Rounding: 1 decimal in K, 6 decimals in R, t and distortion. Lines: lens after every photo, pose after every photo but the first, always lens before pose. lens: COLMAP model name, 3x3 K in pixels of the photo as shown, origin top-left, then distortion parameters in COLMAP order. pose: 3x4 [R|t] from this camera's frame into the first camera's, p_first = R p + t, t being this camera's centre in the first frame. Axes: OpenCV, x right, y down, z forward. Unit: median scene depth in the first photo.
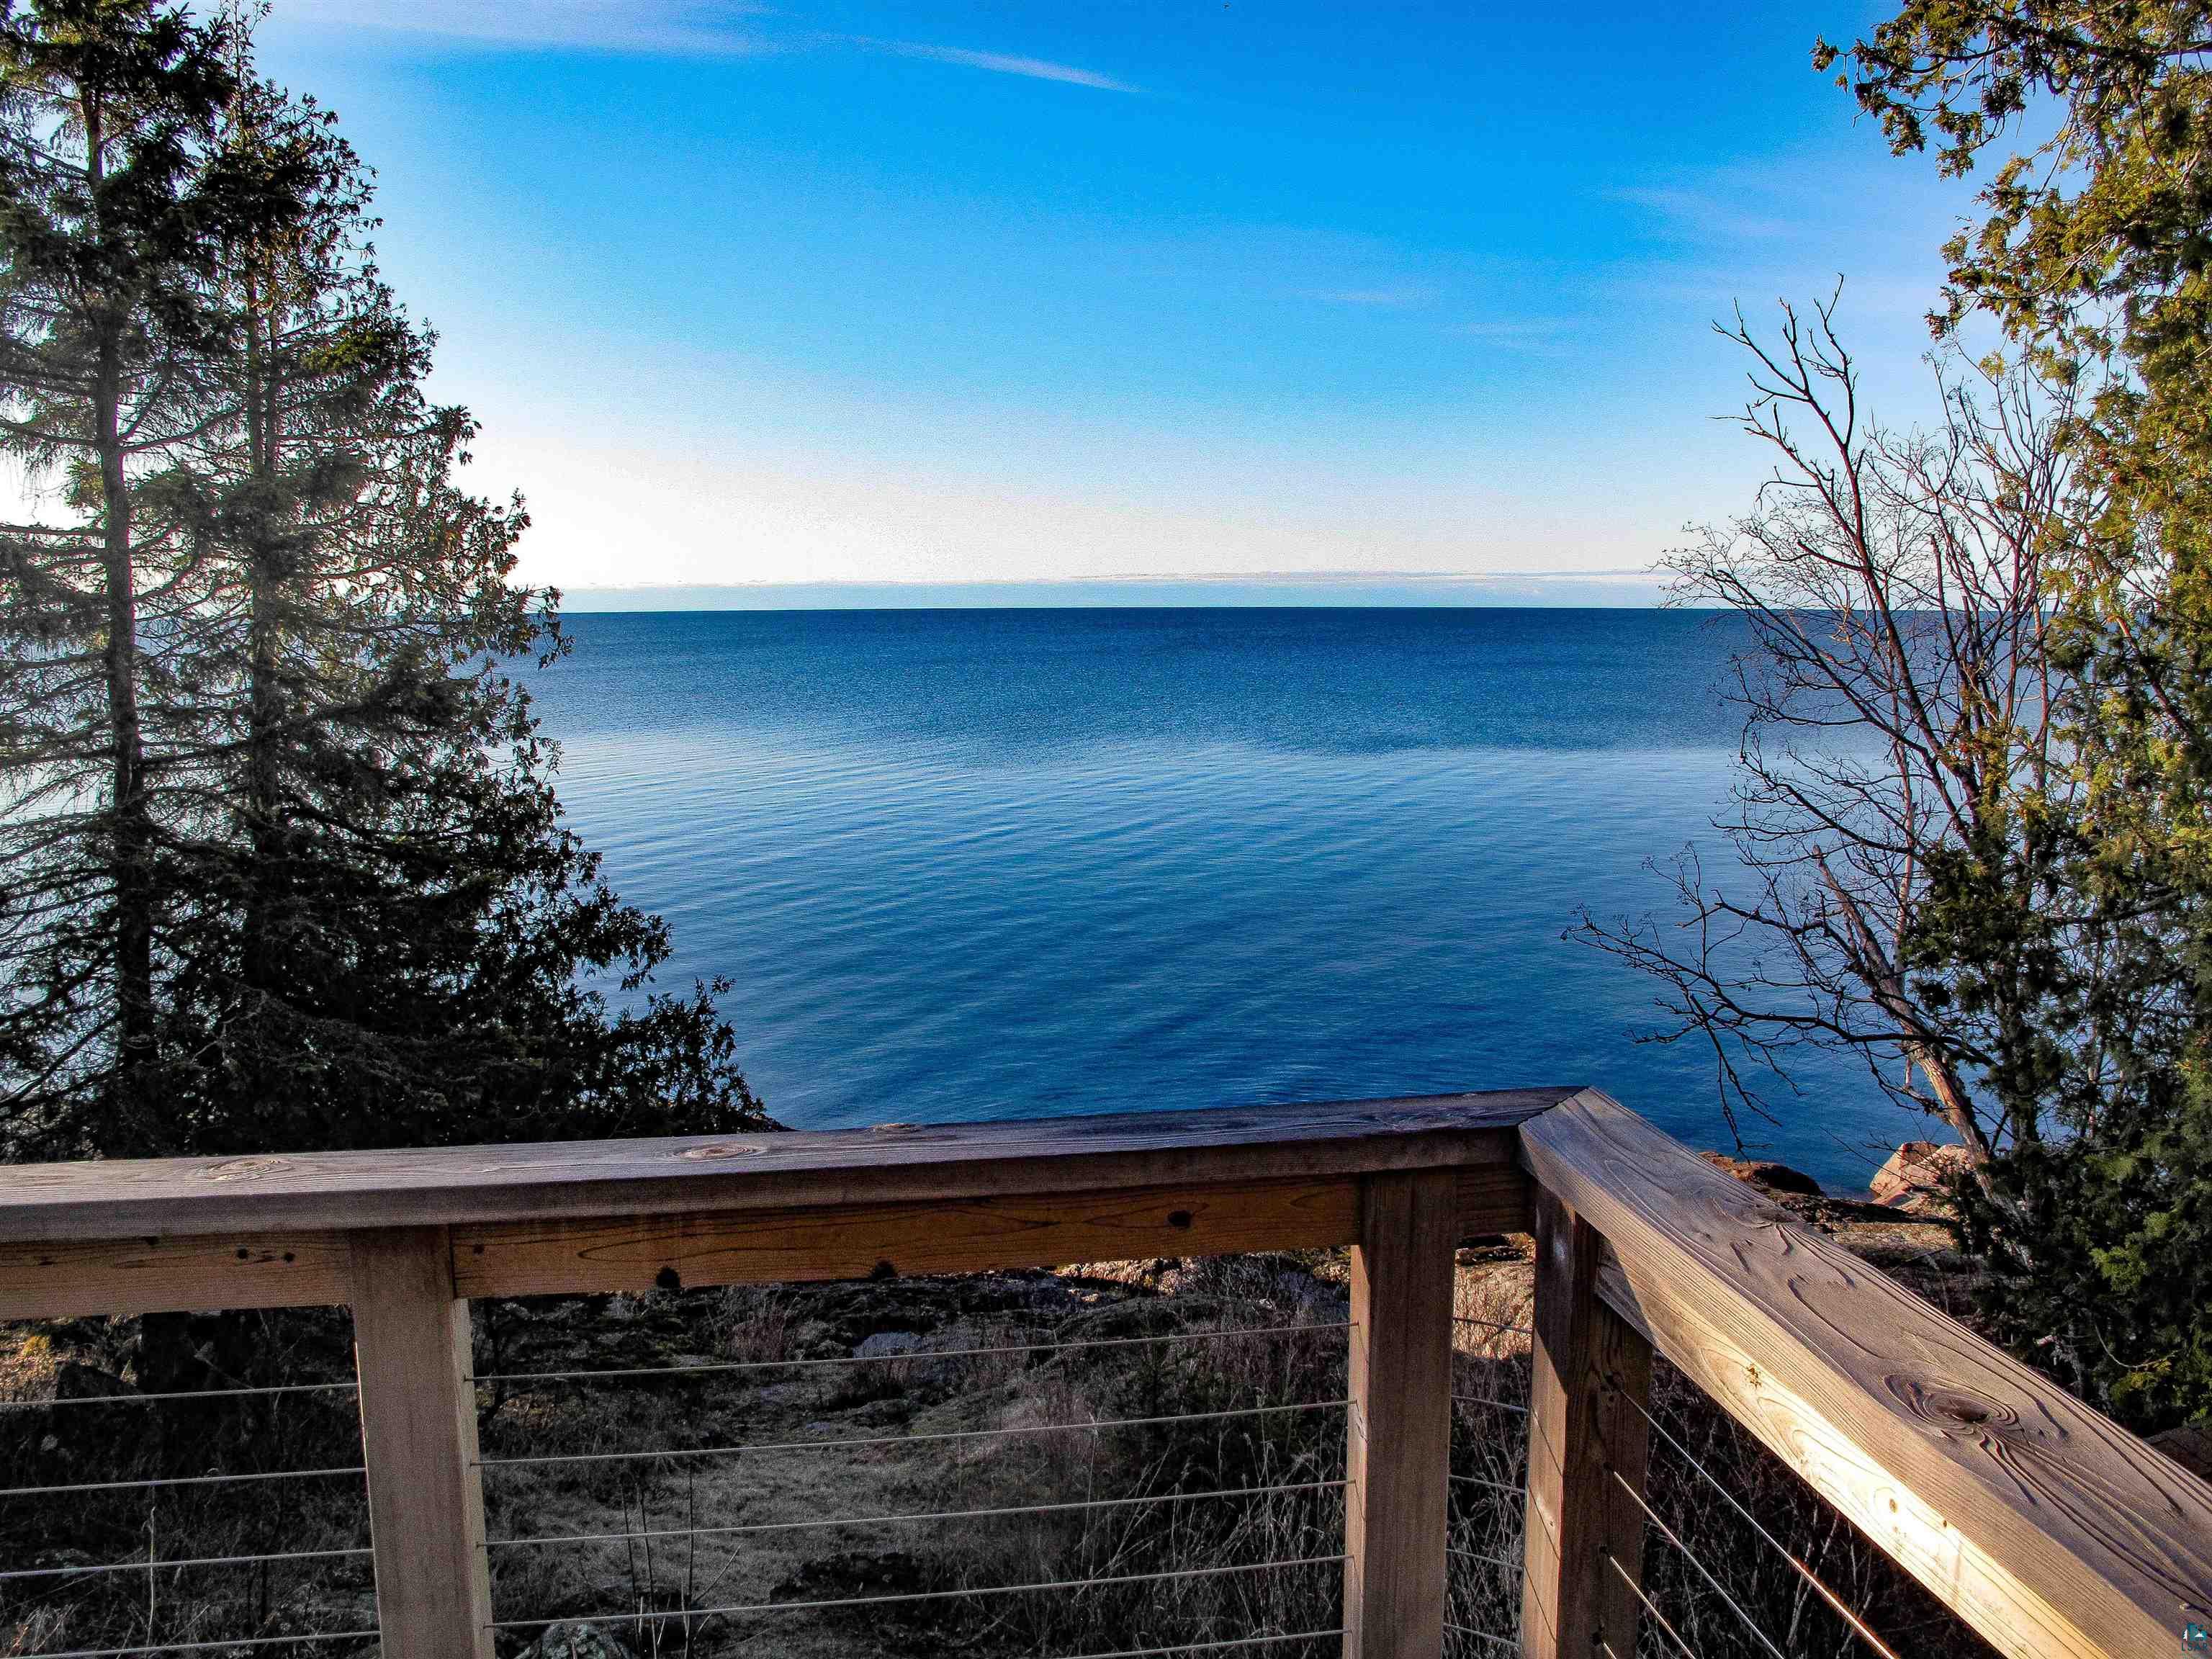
lens RADIAL K [[1865.8, 0, 1106.0], [0, 1865.8, 829.5], [0, 0, 1]] dist [-0.151378, 0.108956]
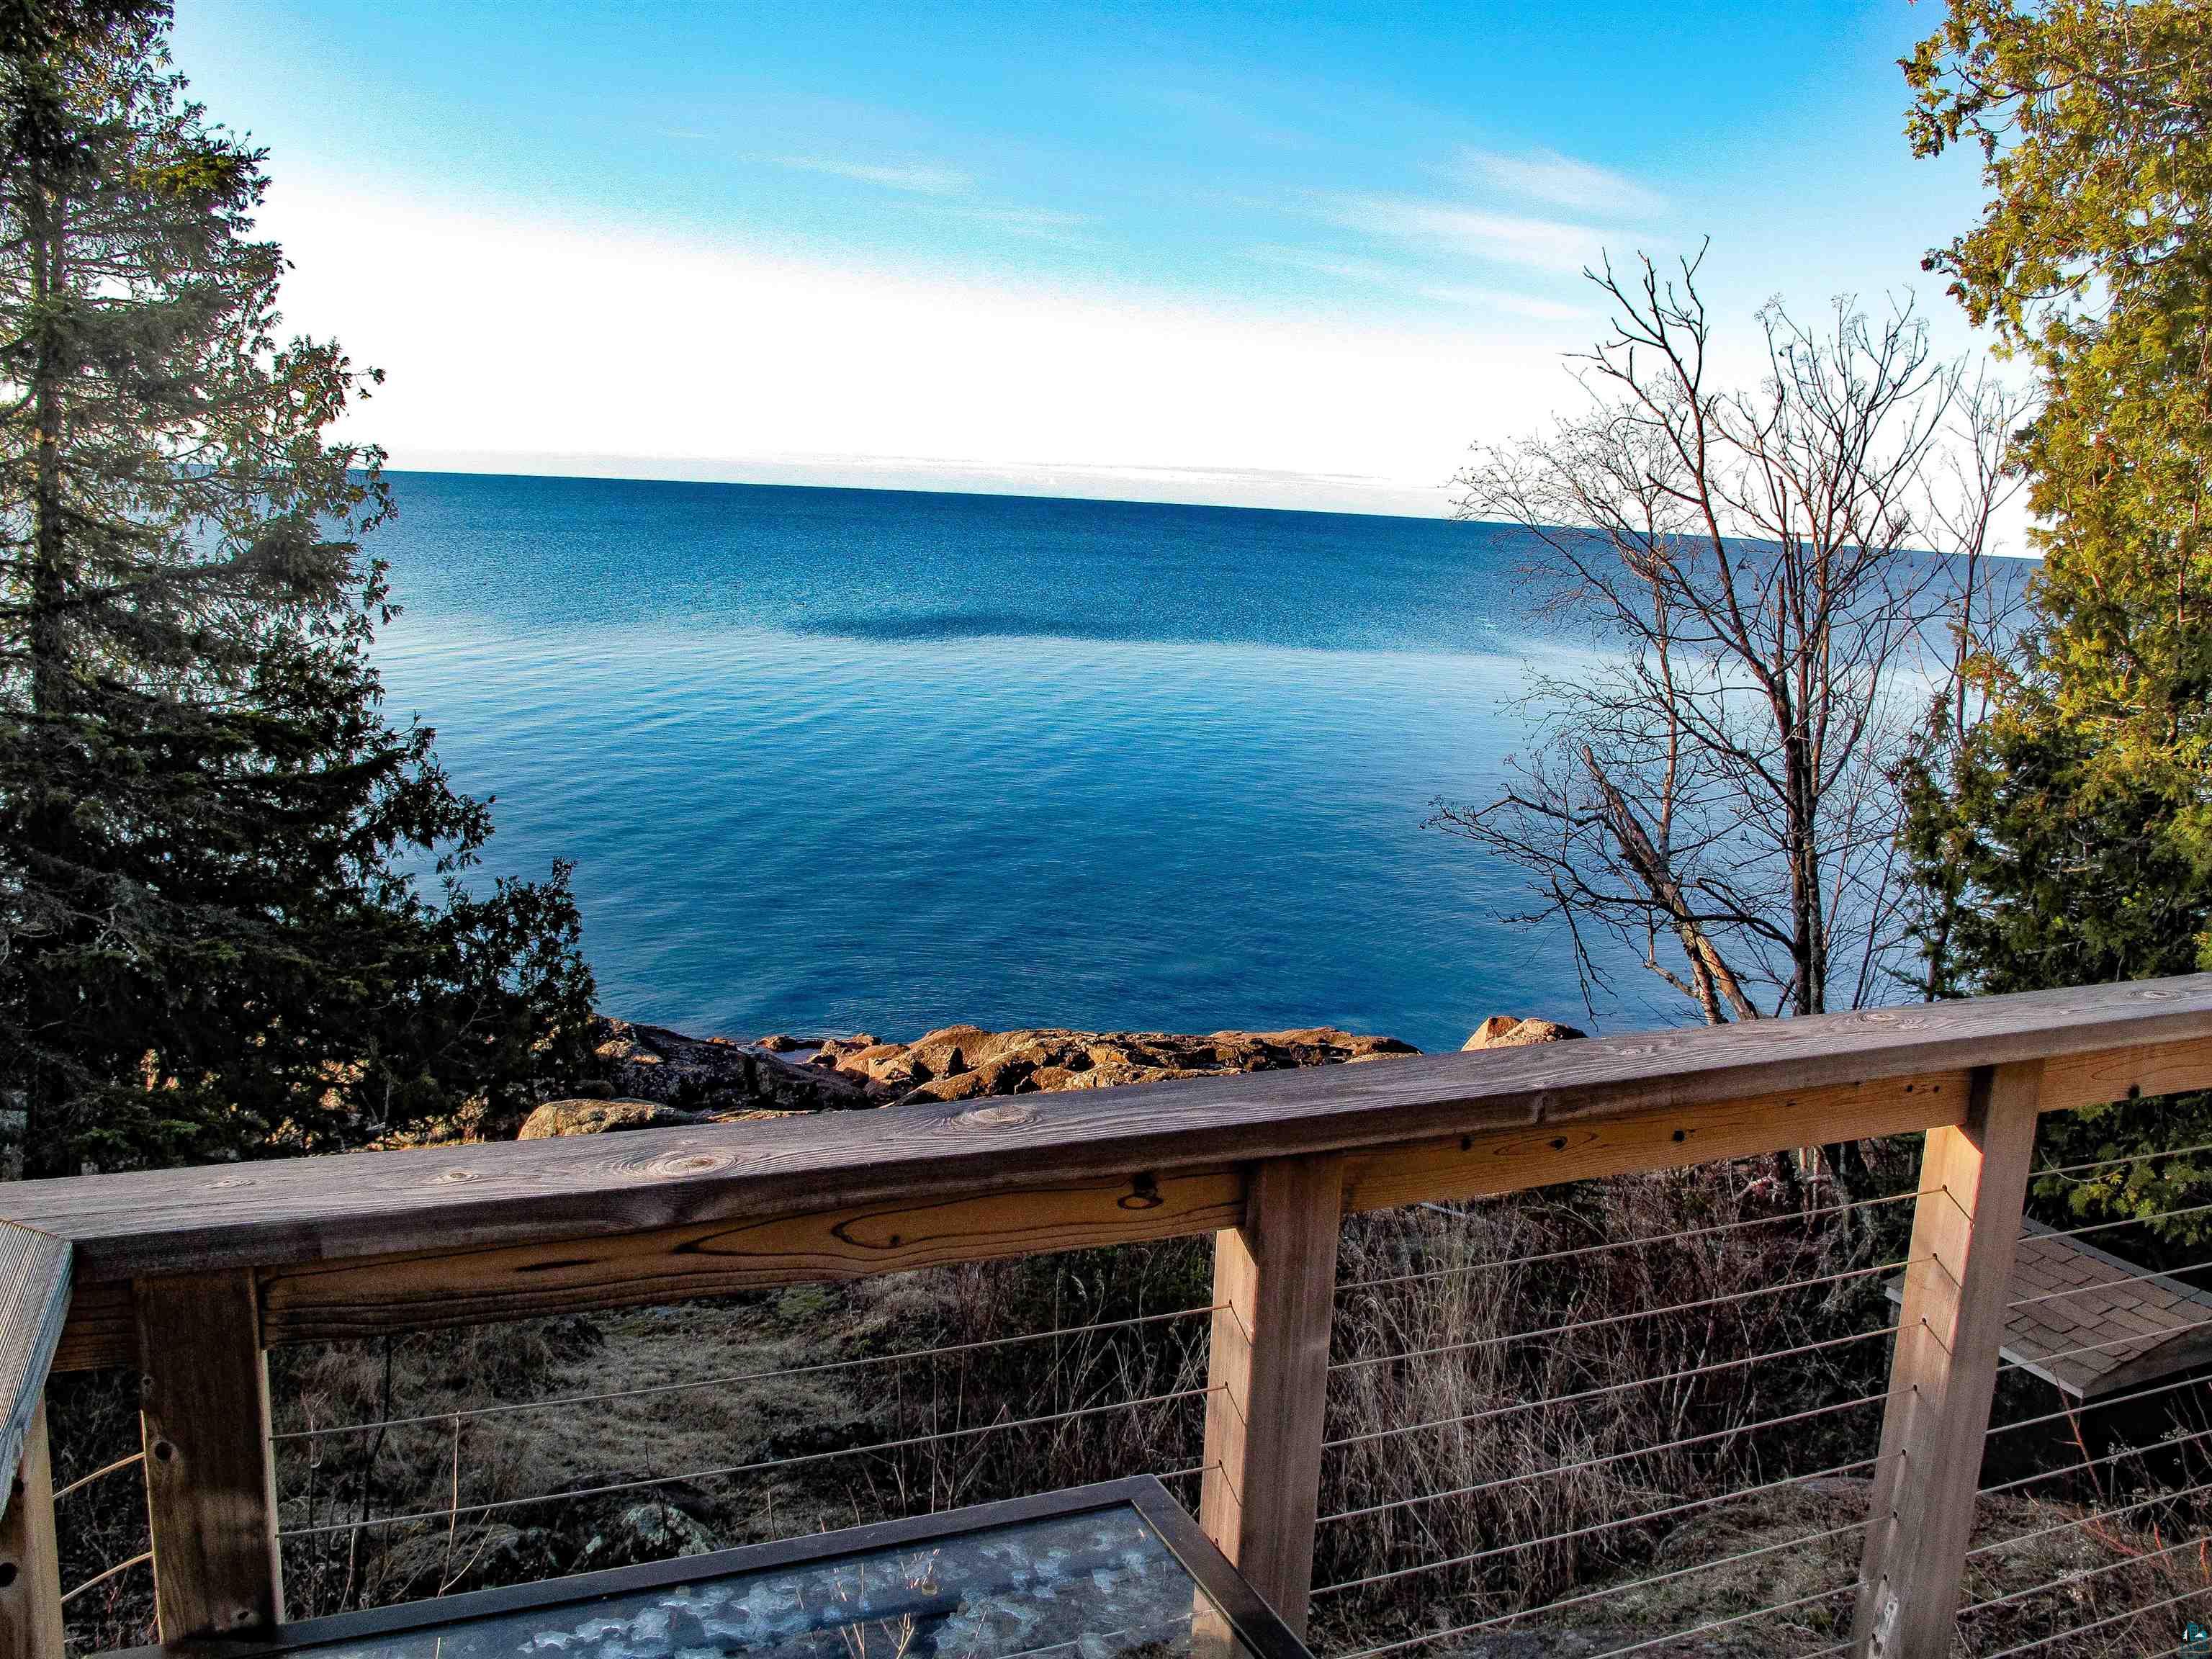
lens RADIAL K [[1866.7, 0, 1093.9], [0, 1866.7, 817.6], [0, 0, 1]] dist [-0.128479, 0.100321]
pose [[0.967387, 0.009938, 0.253110, -0.228057], [-0.024313, 0.998260, 0.053728, -0.000800], [-0.252135, -0.058130, 0.965944, -0.010159]]
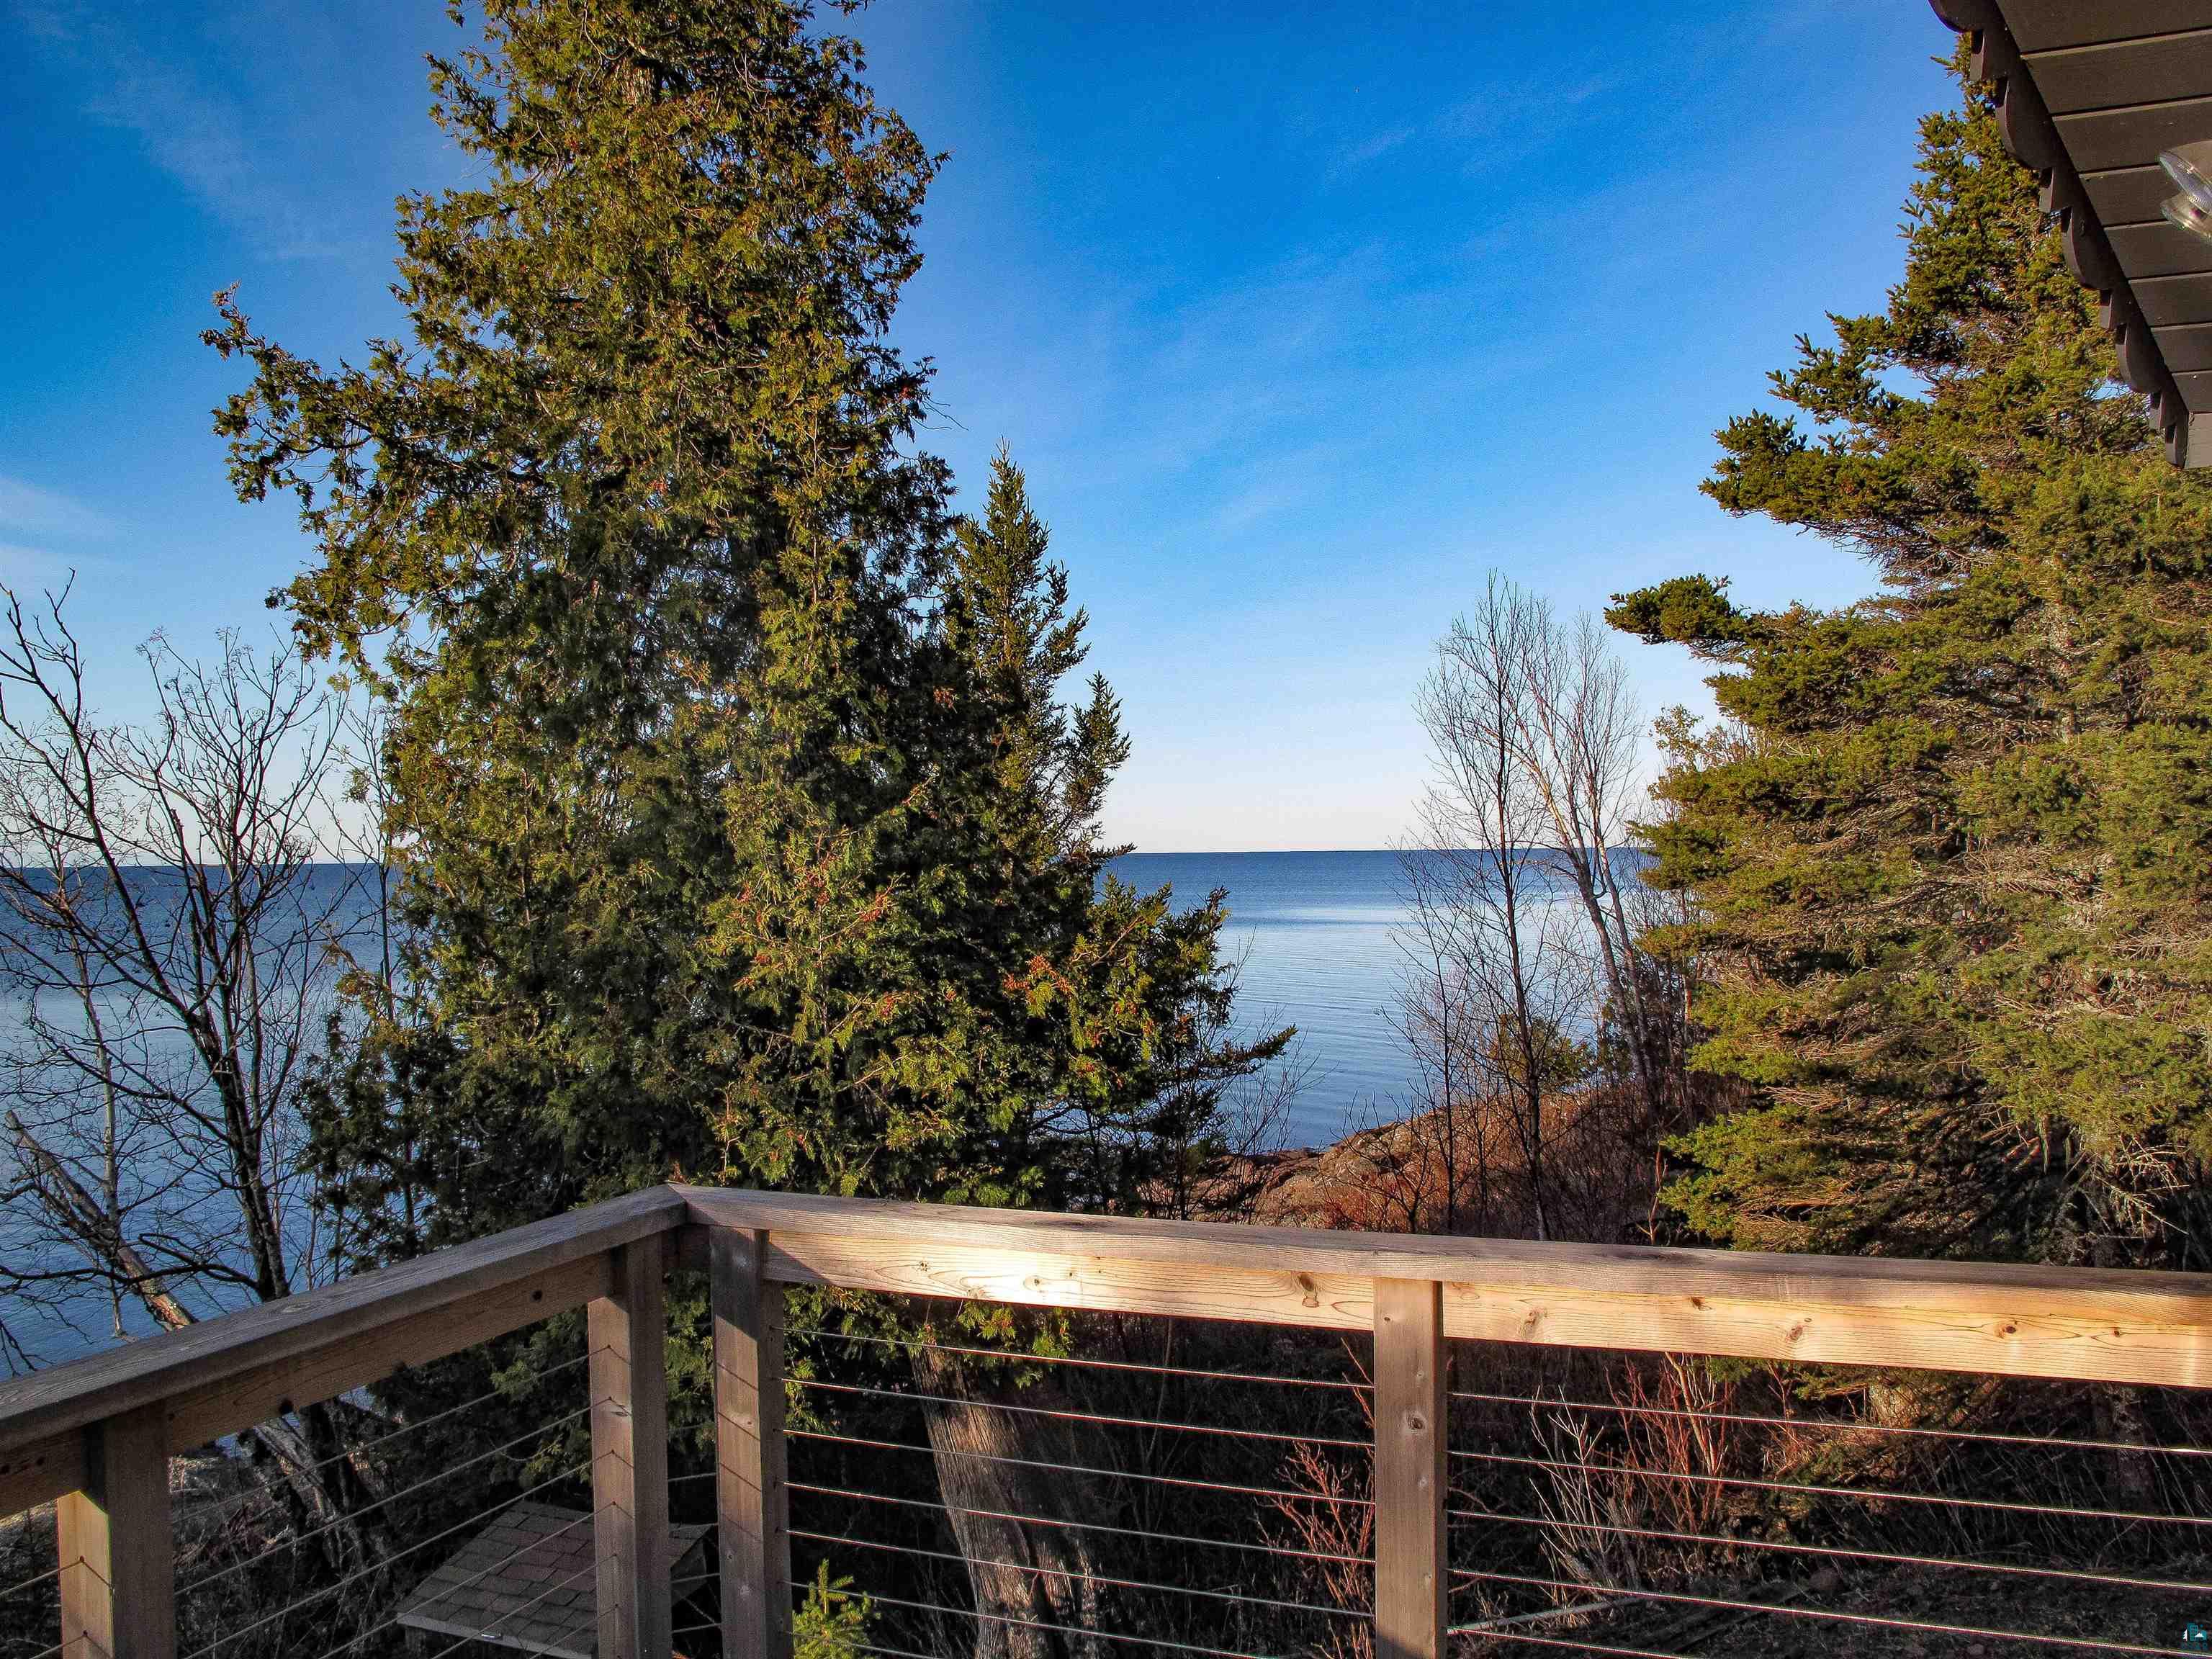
lens RADIAL K [[1866.7, 0, 1093.9], [0, 1866.7, 817.6], [0, 0, 1]] dist [-0.128479, 0.100321]
pose [[0.518588, 0.007663, 0.854990, -0.189800], [0.117313, 0.989865, -0.080027, -0.002054], [-0.846938, 0.141803, 0.512433, -0.047845]]
